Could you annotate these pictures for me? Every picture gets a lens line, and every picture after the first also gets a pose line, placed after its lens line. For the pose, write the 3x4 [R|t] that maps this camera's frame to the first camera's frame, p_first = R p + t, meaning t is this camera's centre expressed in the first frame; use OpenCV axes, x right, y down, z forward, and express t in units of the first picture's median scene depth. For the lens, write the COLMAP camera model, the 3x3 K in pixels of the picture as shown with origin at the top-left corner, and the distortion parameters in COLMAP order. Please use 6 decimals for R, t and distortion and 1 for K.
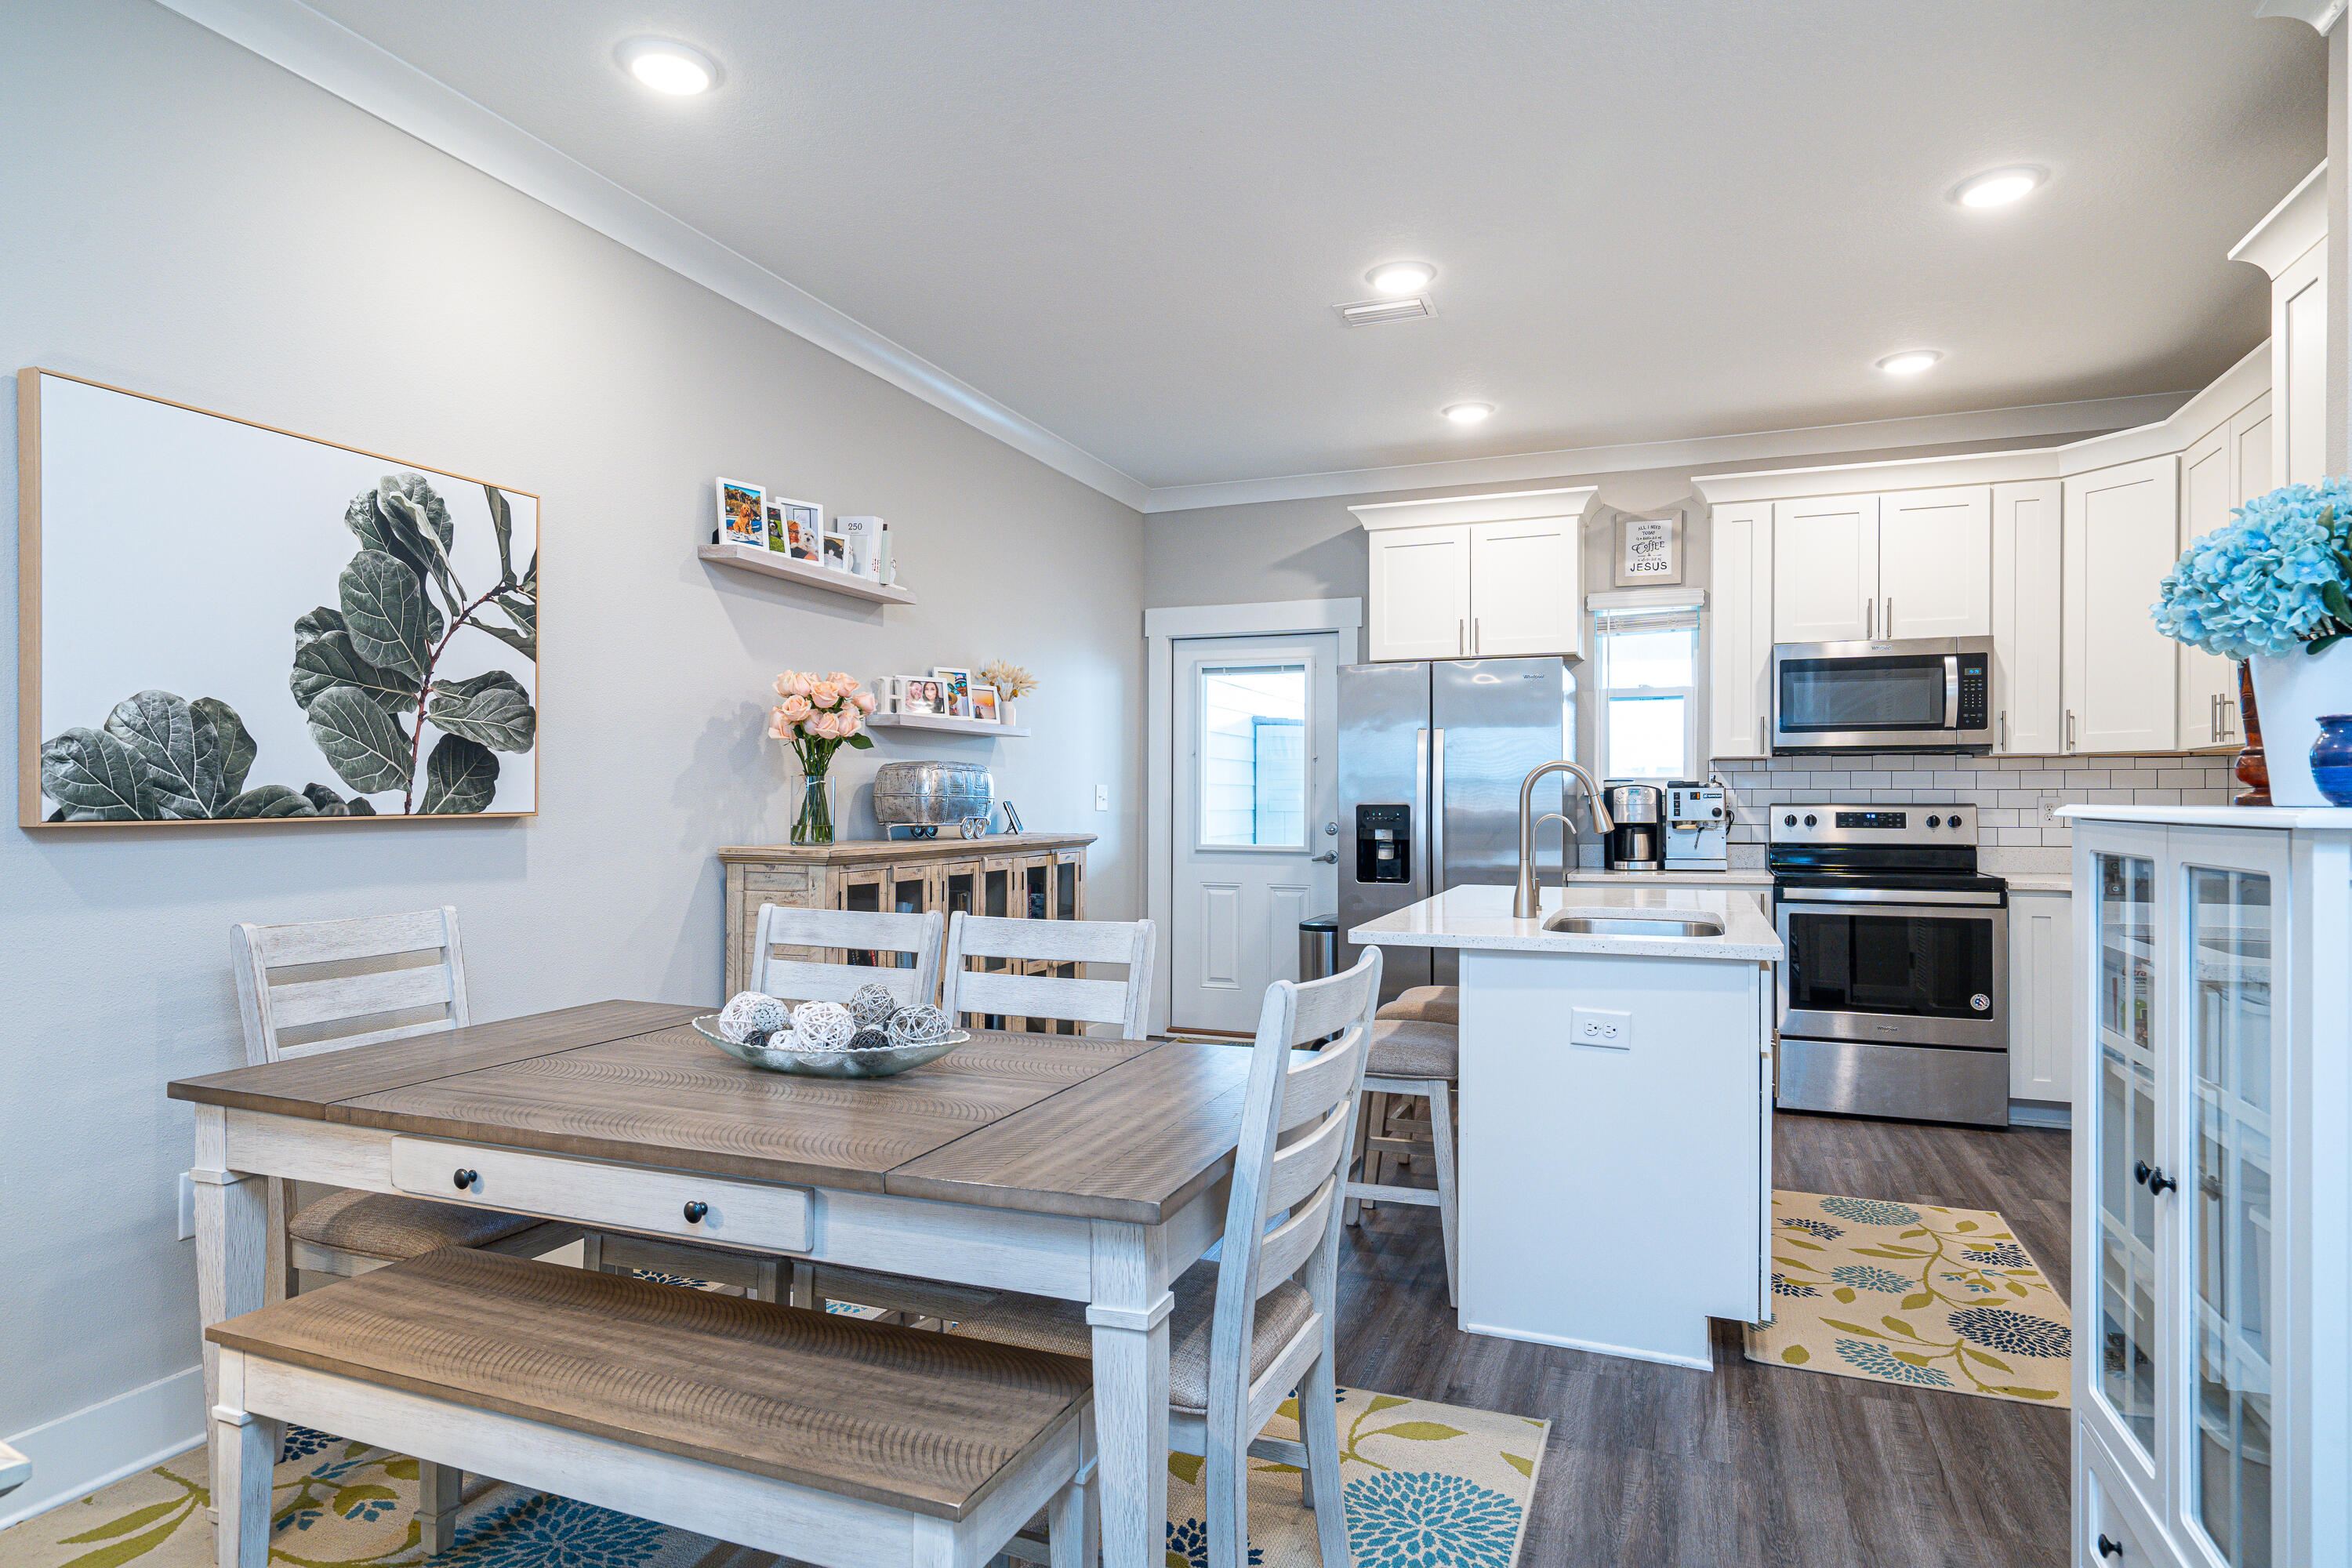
lens RADIAL K [[1305.0, 0, 1172.7], [0, 1305.0, 800.0], [0, 0, 1]] dist [0.004252, 0.000227]
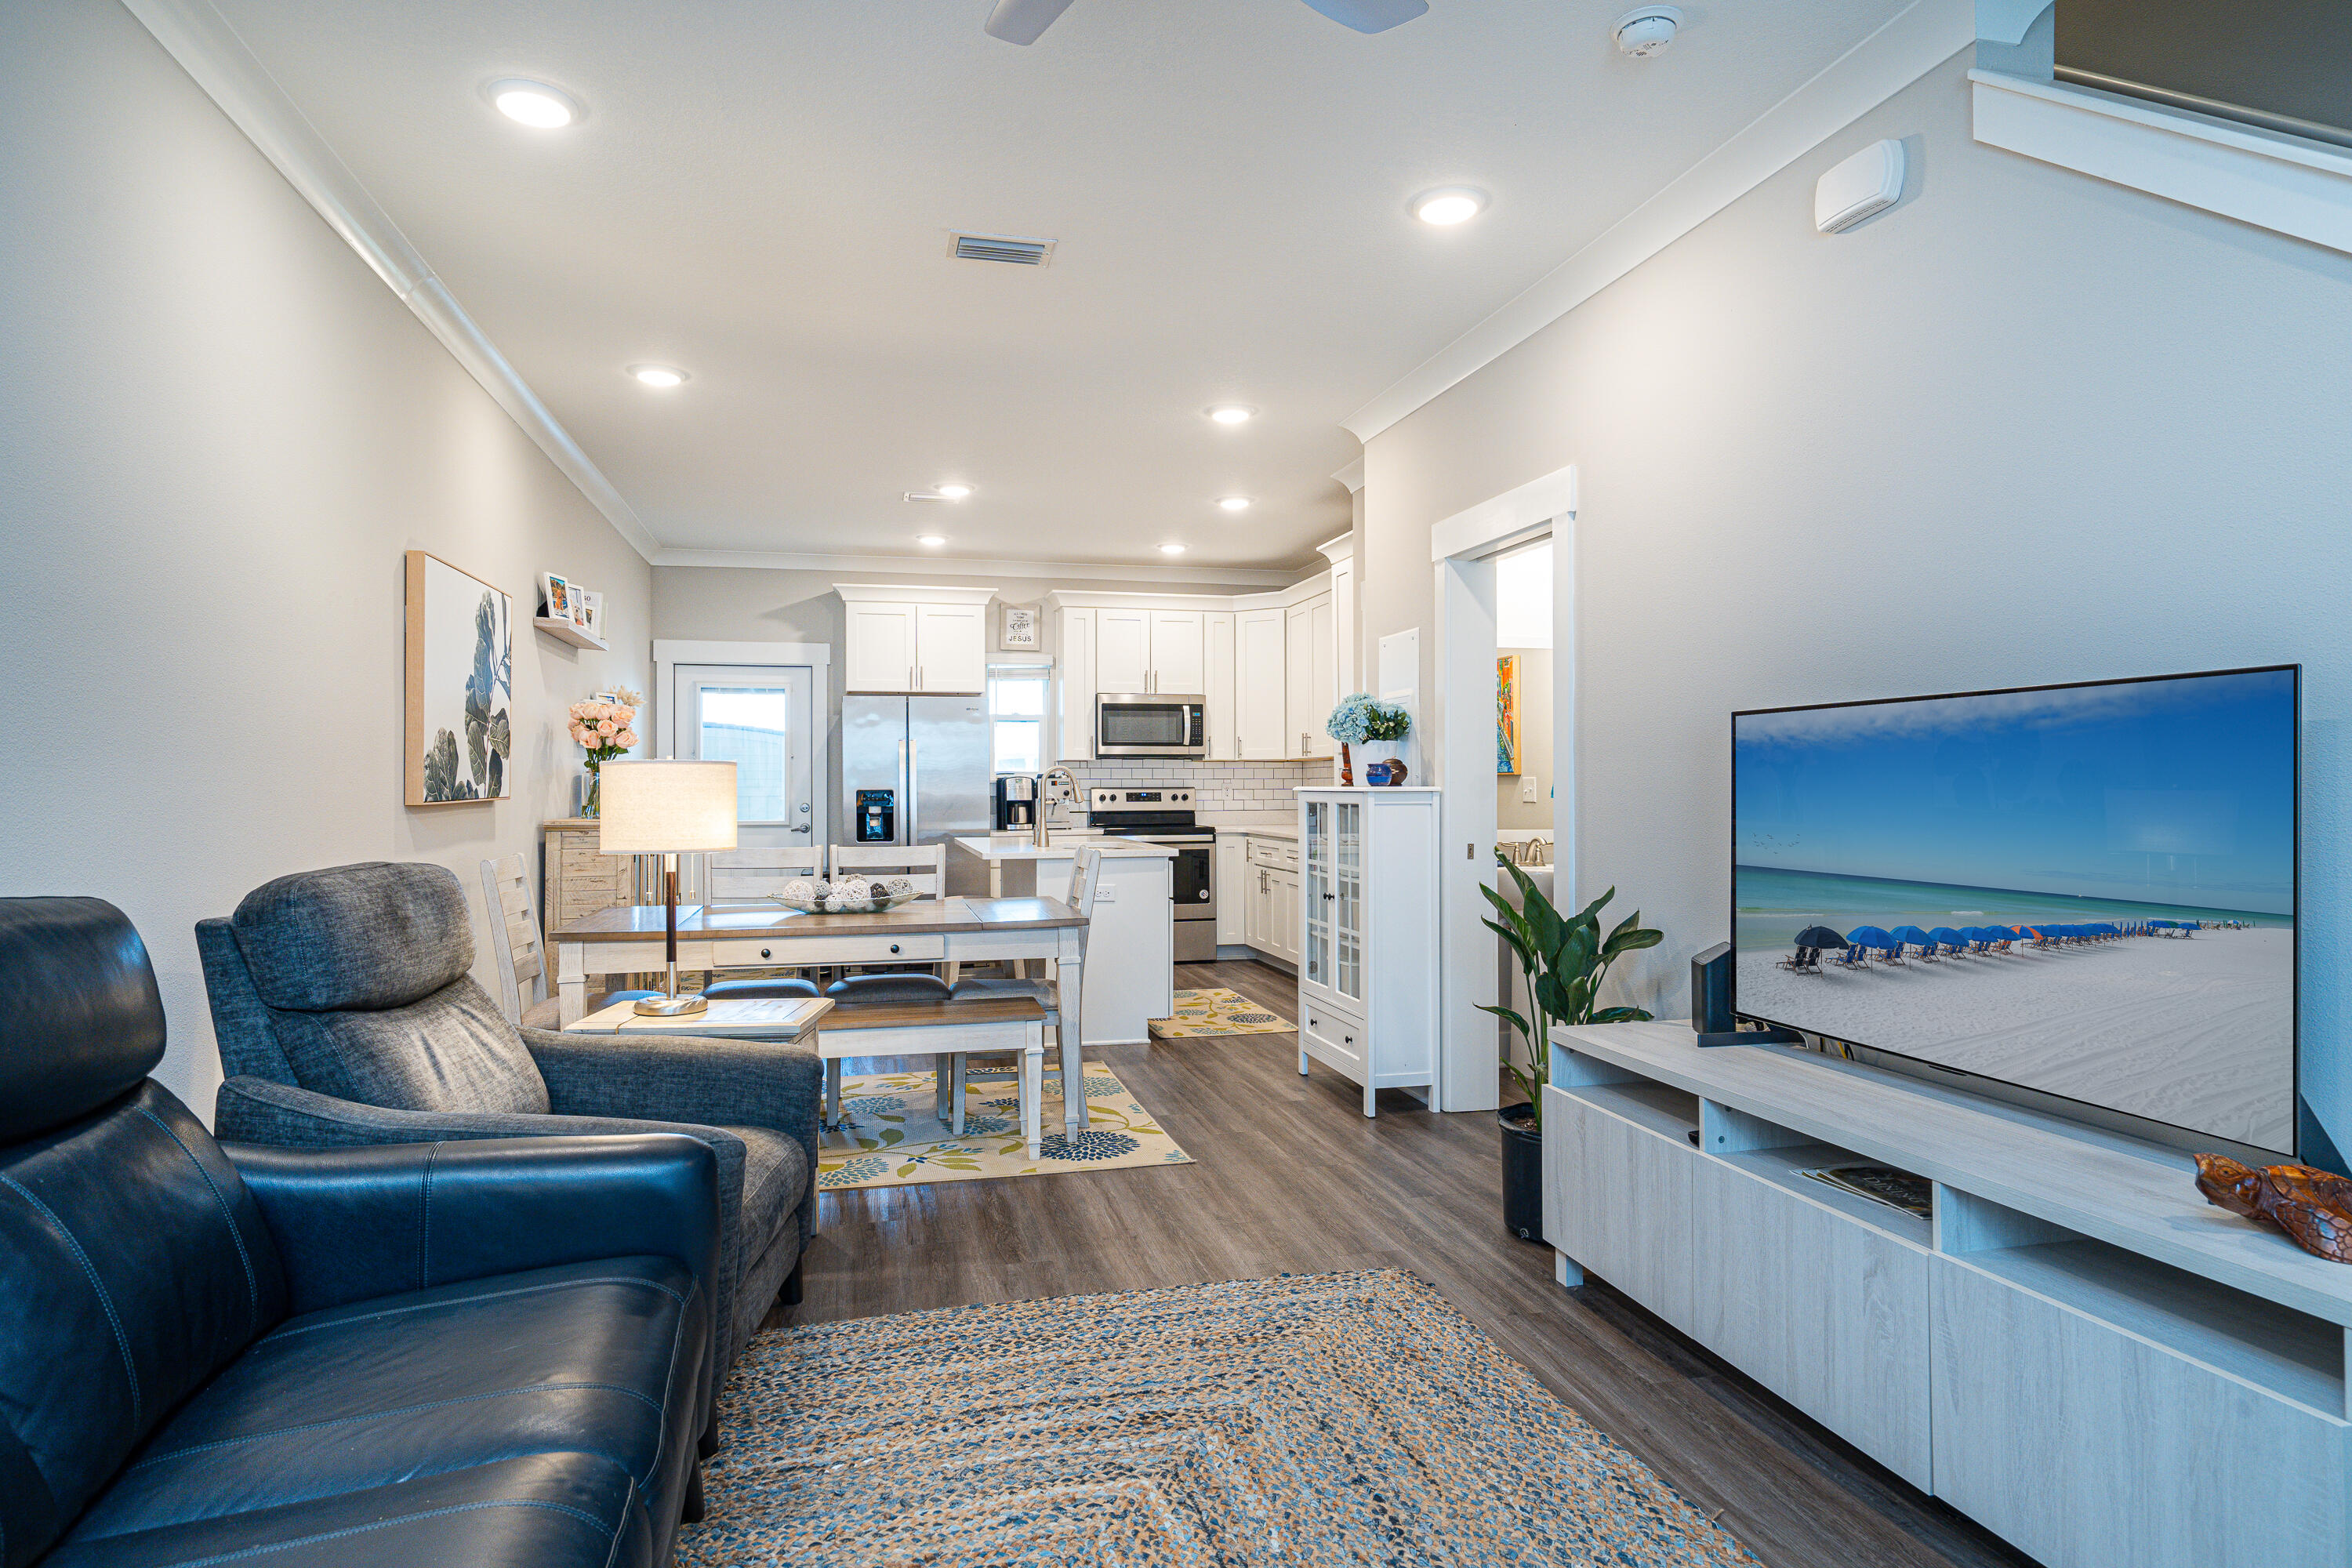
lens RADIAL K [[1305.0, 0, 1159.5], [0, 1305.0, 780.4], [0, 0, 1]] dist [0.004252, 0.000227]
pose [[0.822518, -0.002241, 0.568735, -0.463097], [0.004694, 0.999985, -0.002849, -0.001524], [-0.568720, 0.005013, 0.822516, -0.463484]]
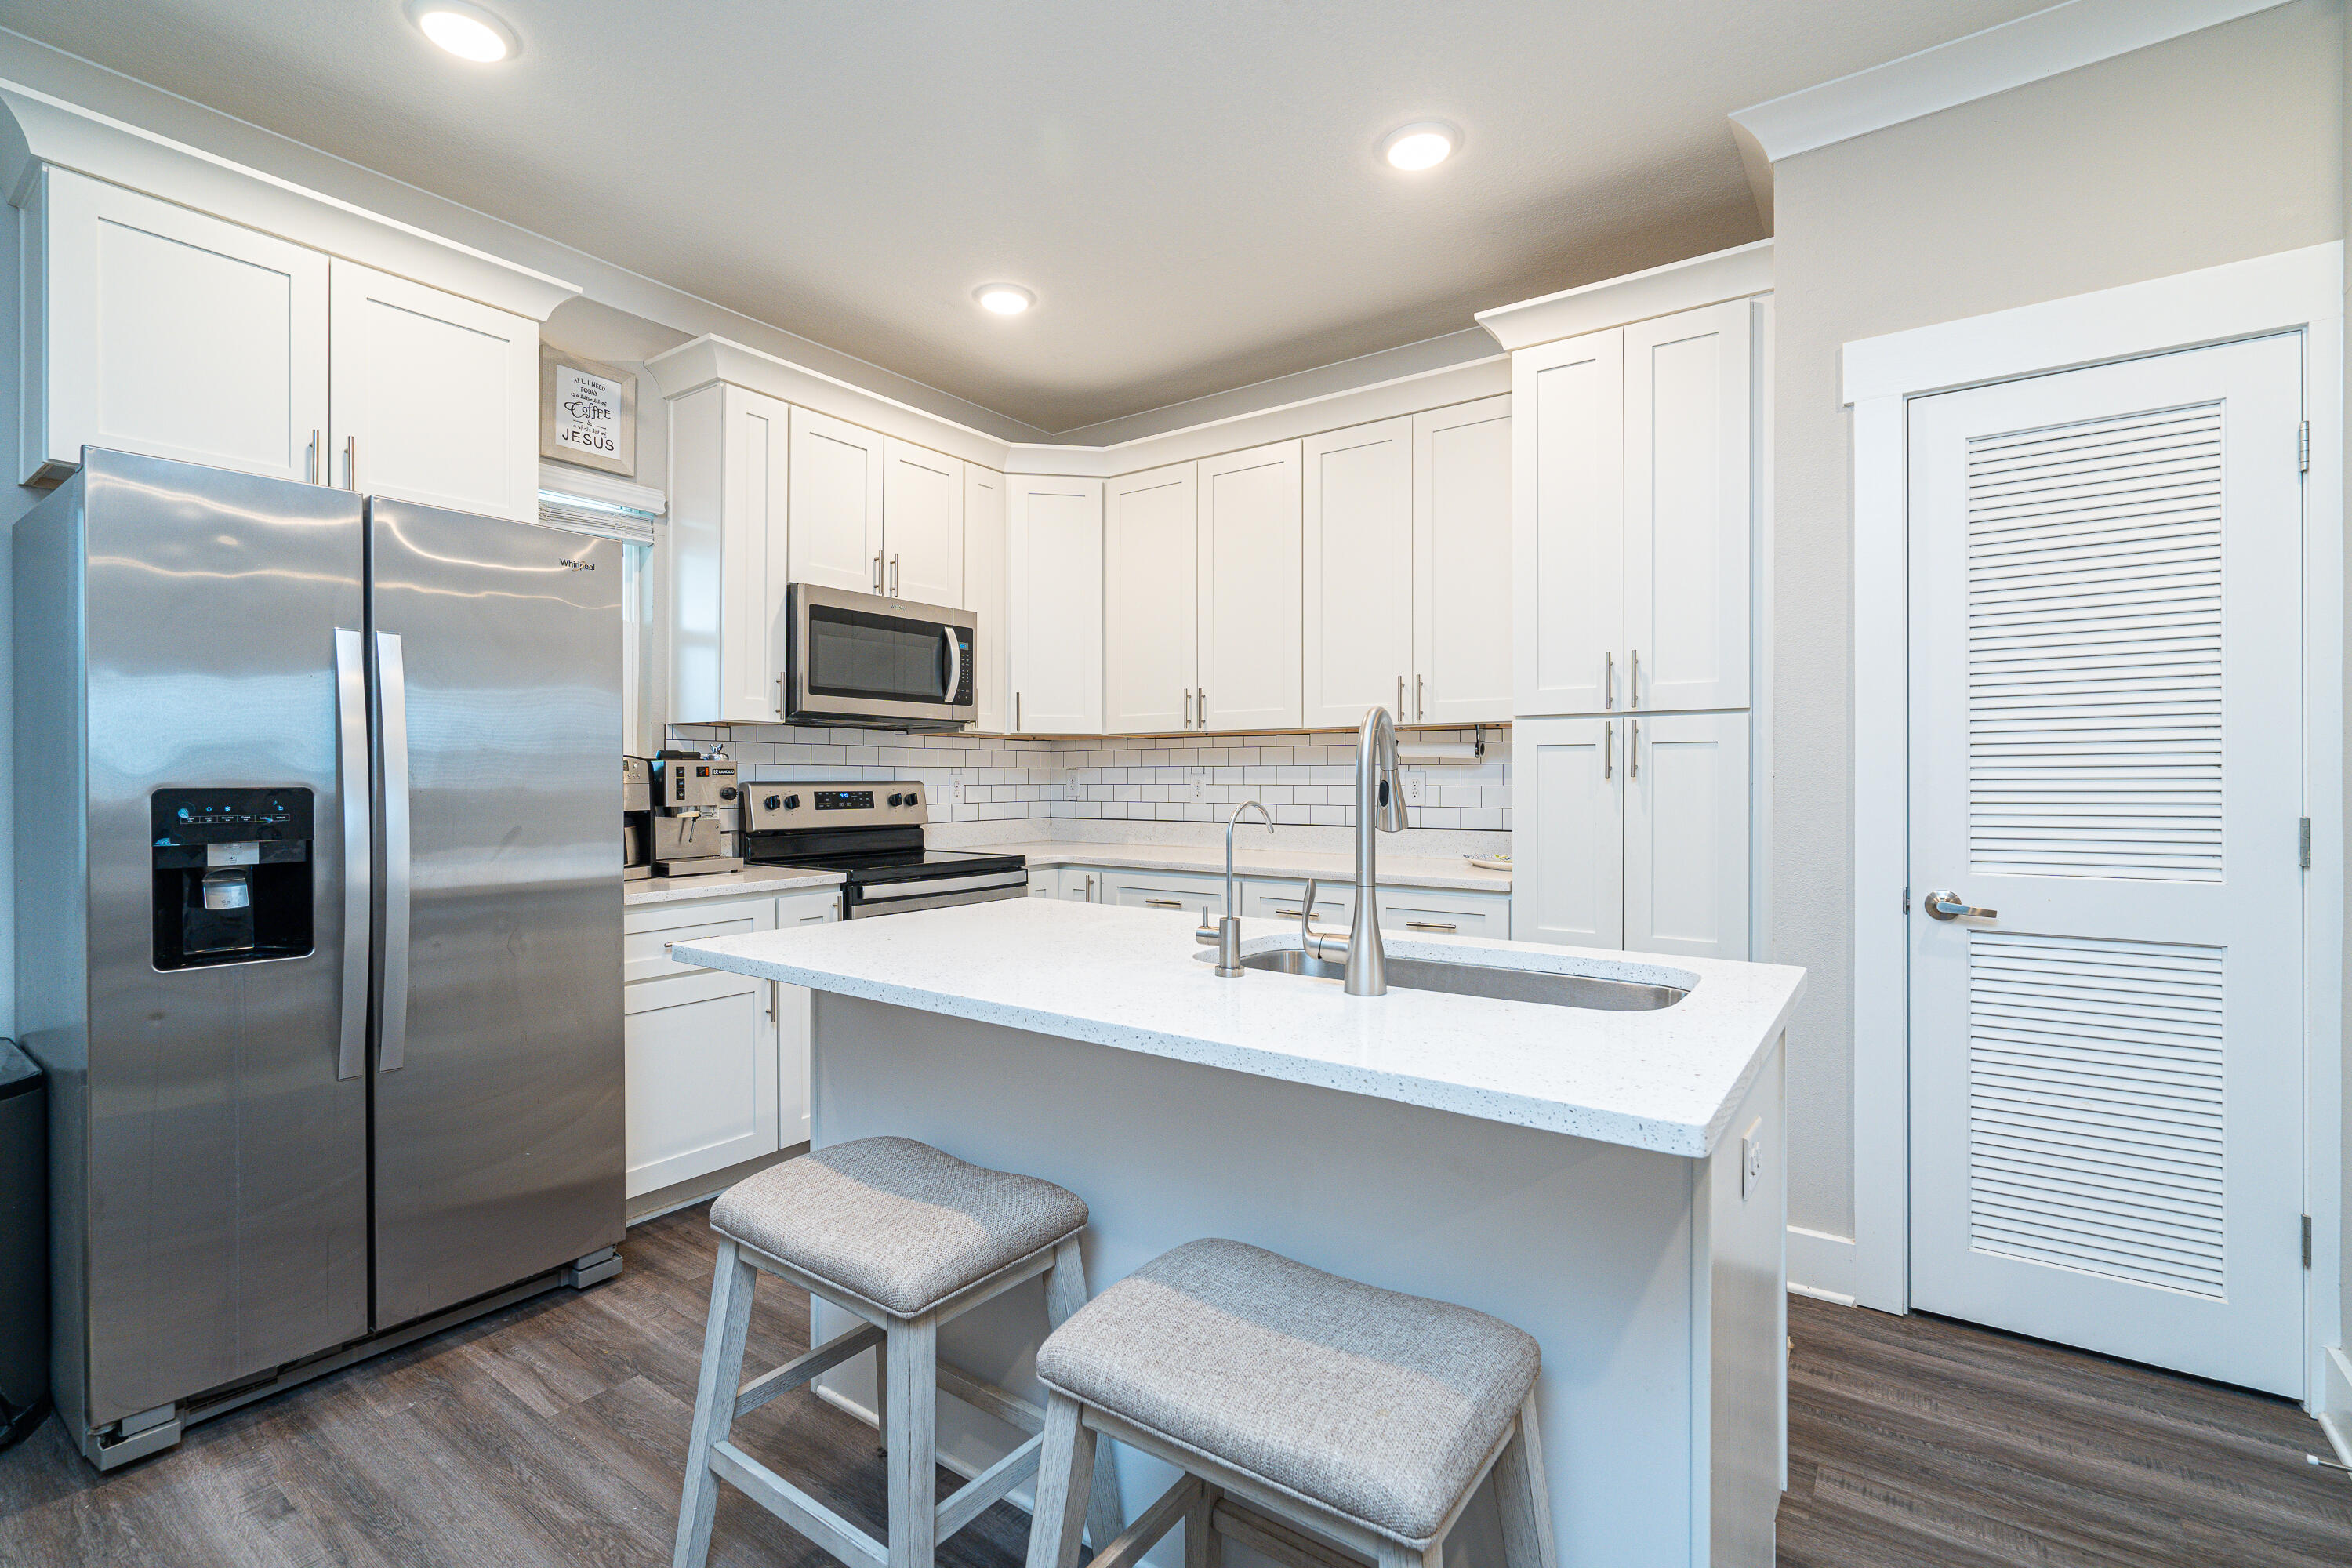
lens RADIAL K [[1060.0, 0, 1173.4], [0, 1060.0, 782.7], [0, 0, 1]] dist [-0.004509, 0.001147]
pose [[0.249020, -0.004872, 0.968486, -0.118680], [0.000527, 0.999988, 0.004894, 0.000167], [-0.968498, -0.000708, 0.249019, 0.652360]]
